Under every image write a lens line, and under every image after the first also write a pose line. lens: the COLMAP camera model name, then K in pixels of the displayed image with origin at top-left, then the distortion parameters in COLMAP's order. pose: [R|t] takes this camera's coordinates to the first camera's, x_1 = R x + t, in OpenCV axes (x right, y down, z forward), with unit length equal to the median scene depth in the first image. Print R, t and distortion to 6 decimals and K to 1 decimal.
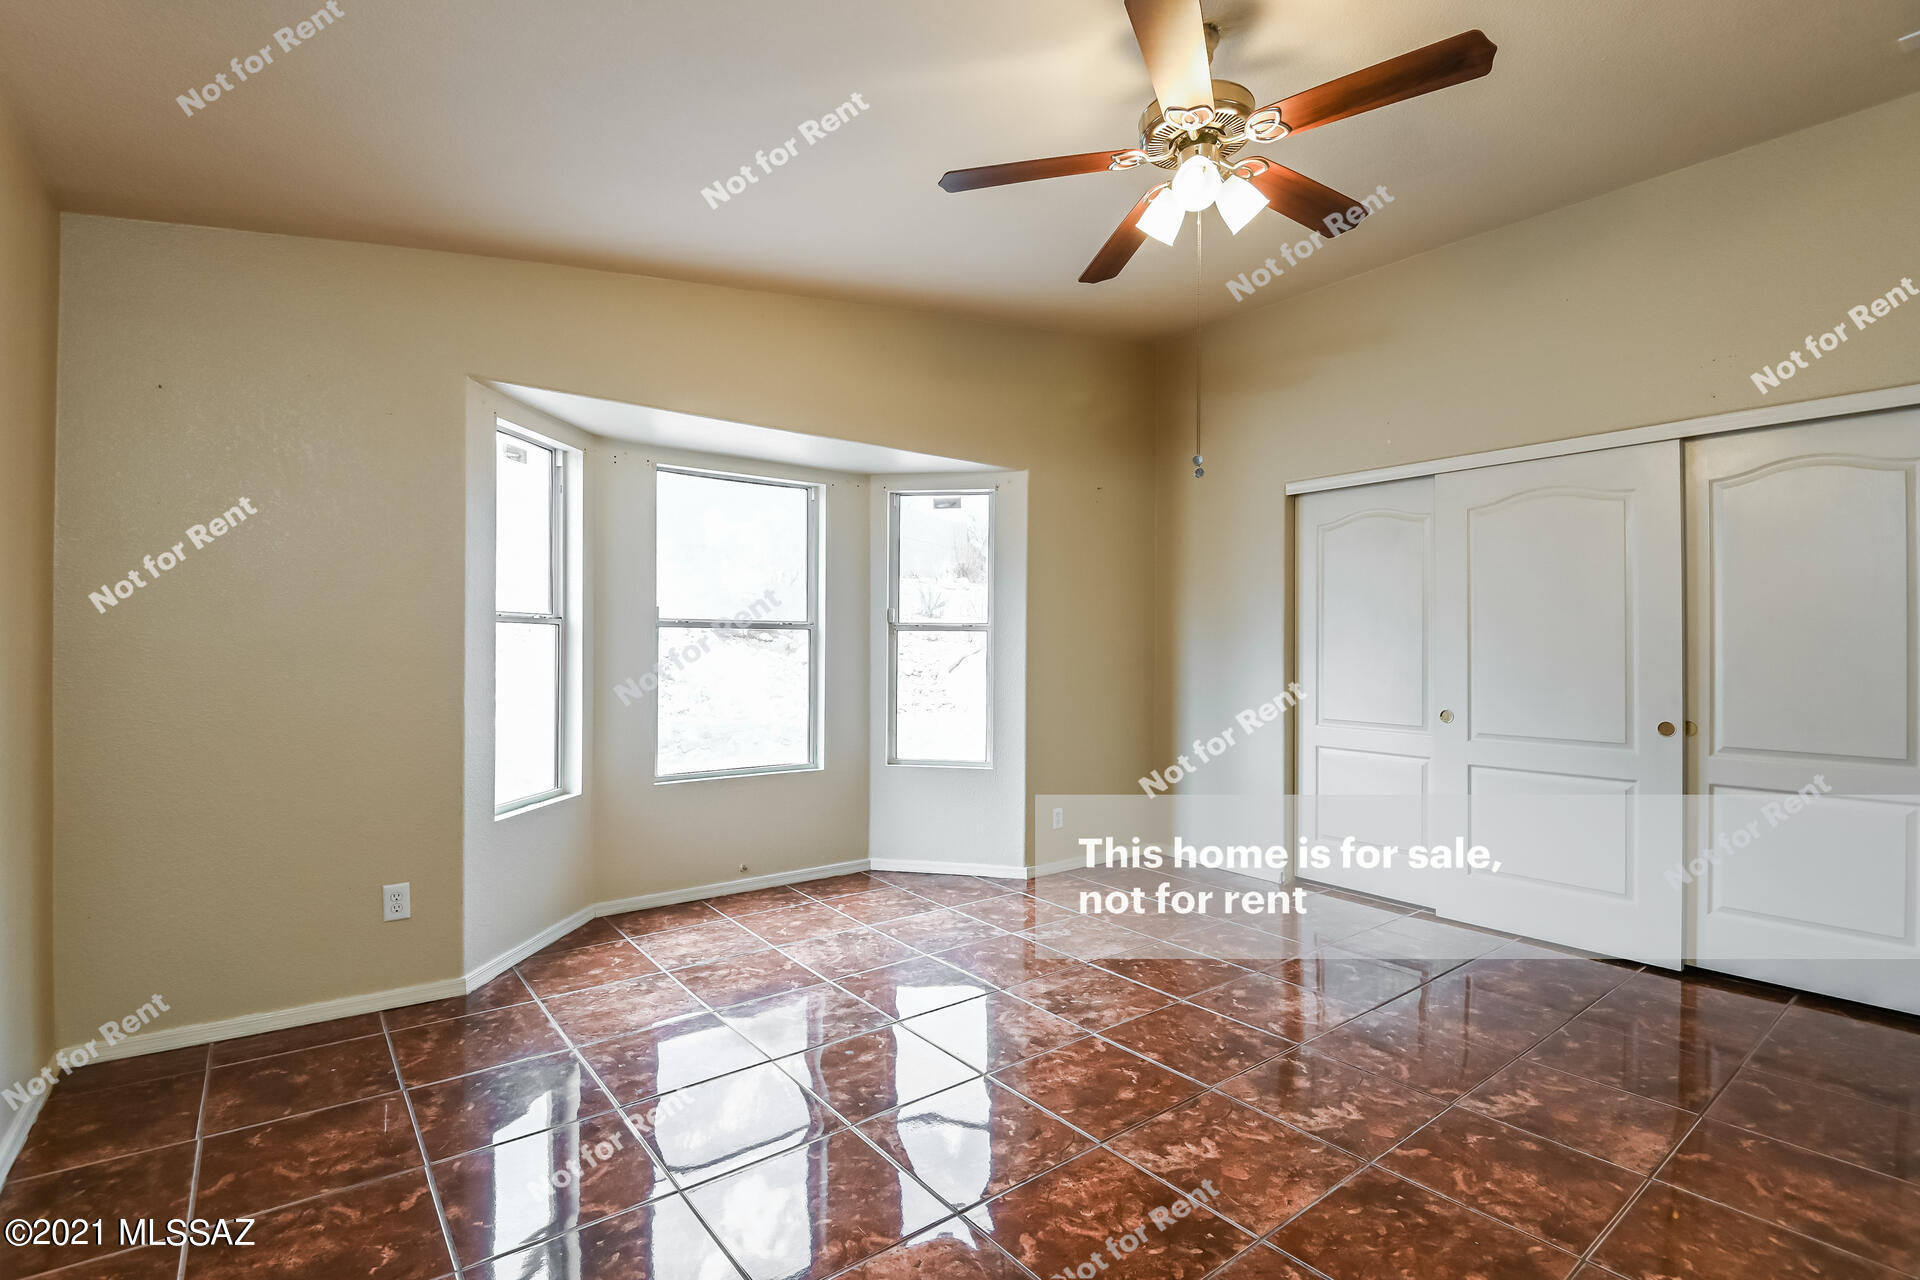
lens RADIAL K [[889.4, 0, 941.8], [0, 889.4, 636.3], [0, 0, 1]] dist [-0.019809, -0.003961]
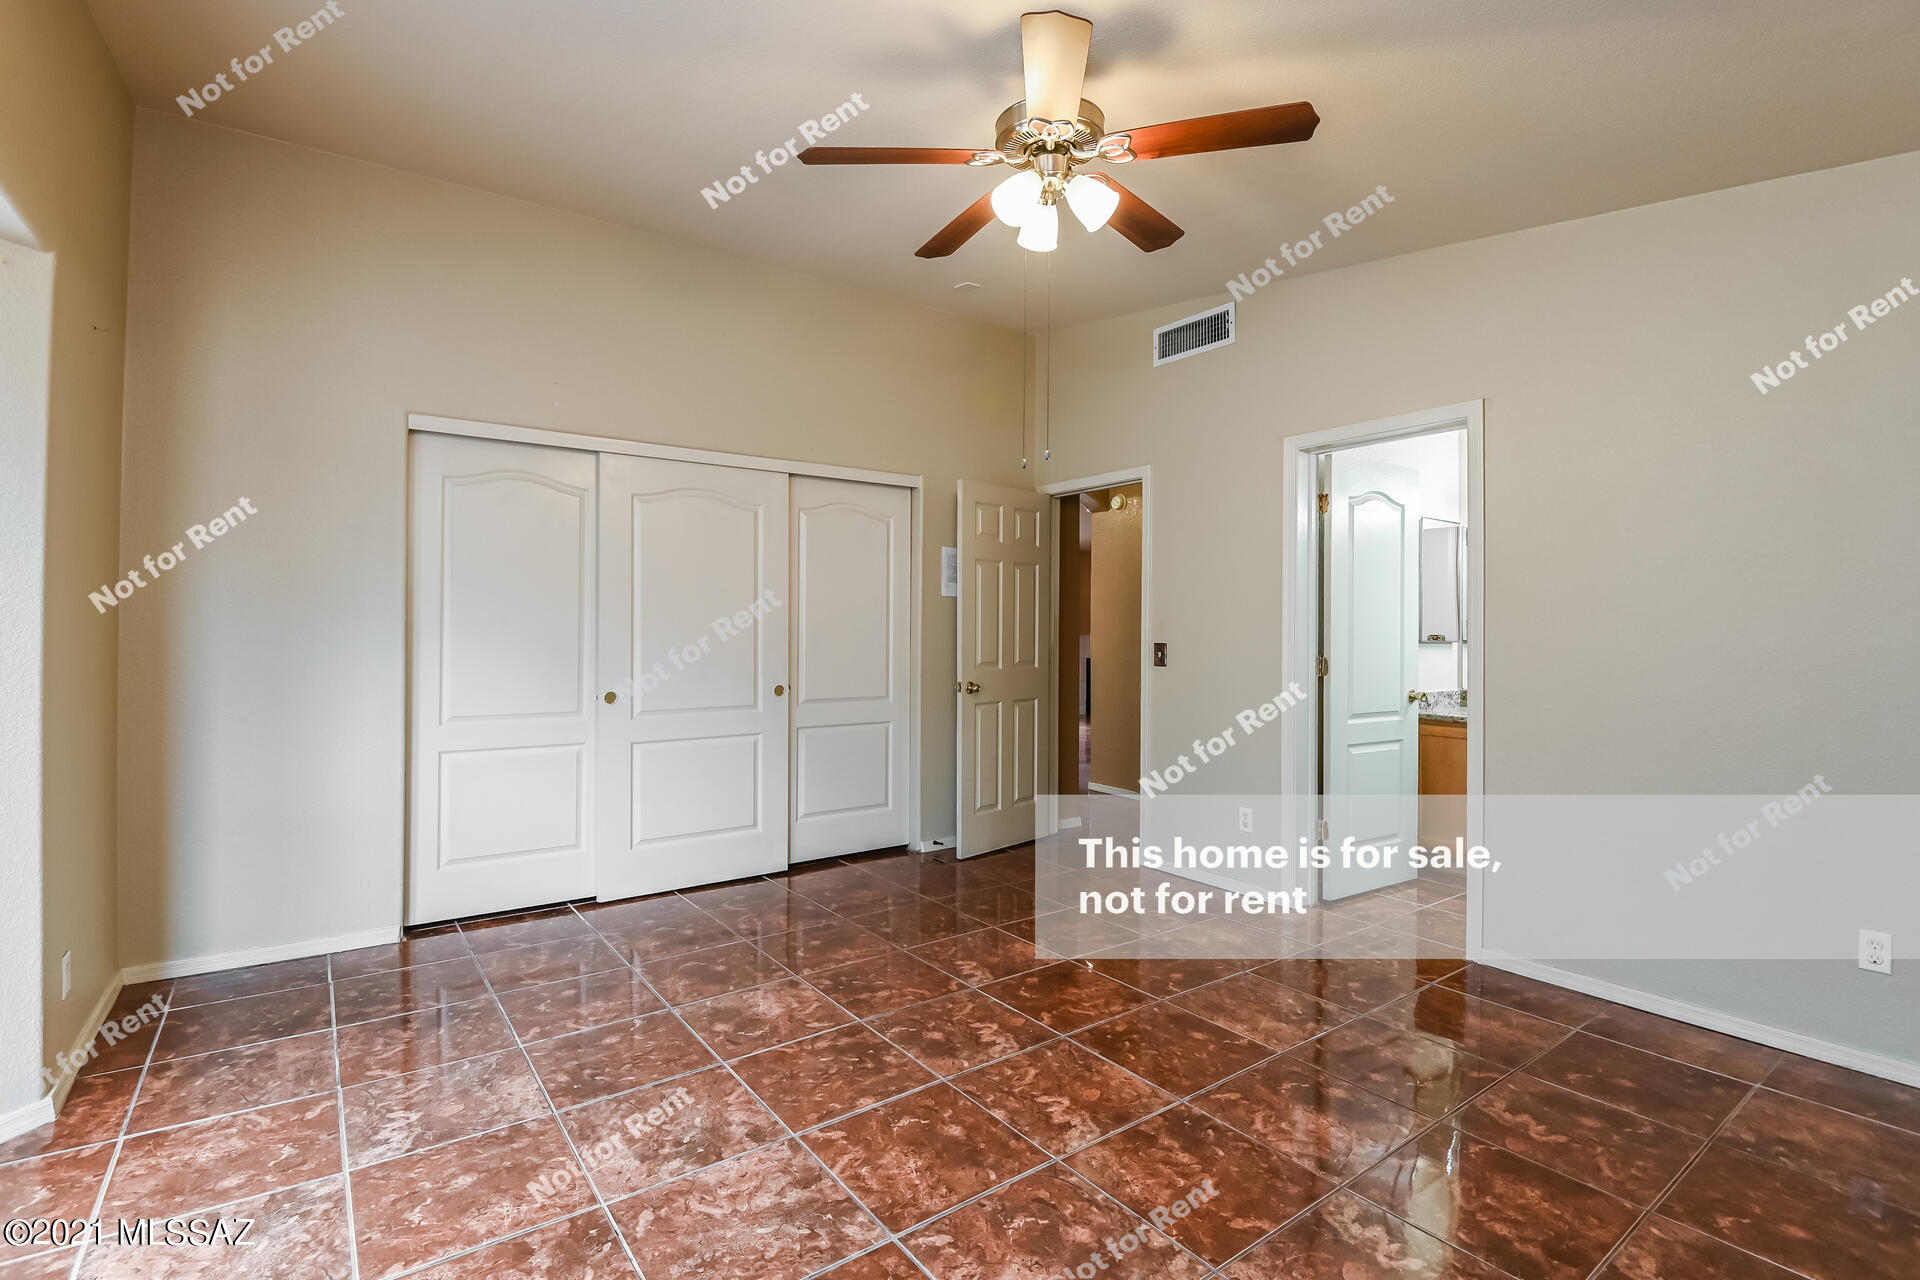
lens RADIAL K [[889.4, 0, 942.4], [0, 889.4, 640.0], [0, 0, 1]] dist [-0.019809, -0.003961]
pose [[0.018631, -0.018403, 0.999657, -0.597018], [-0.010944, 0.999767, 0.018609, 0.004181], [-0.999767, -0.011287, 0.018425, 0.882269]]
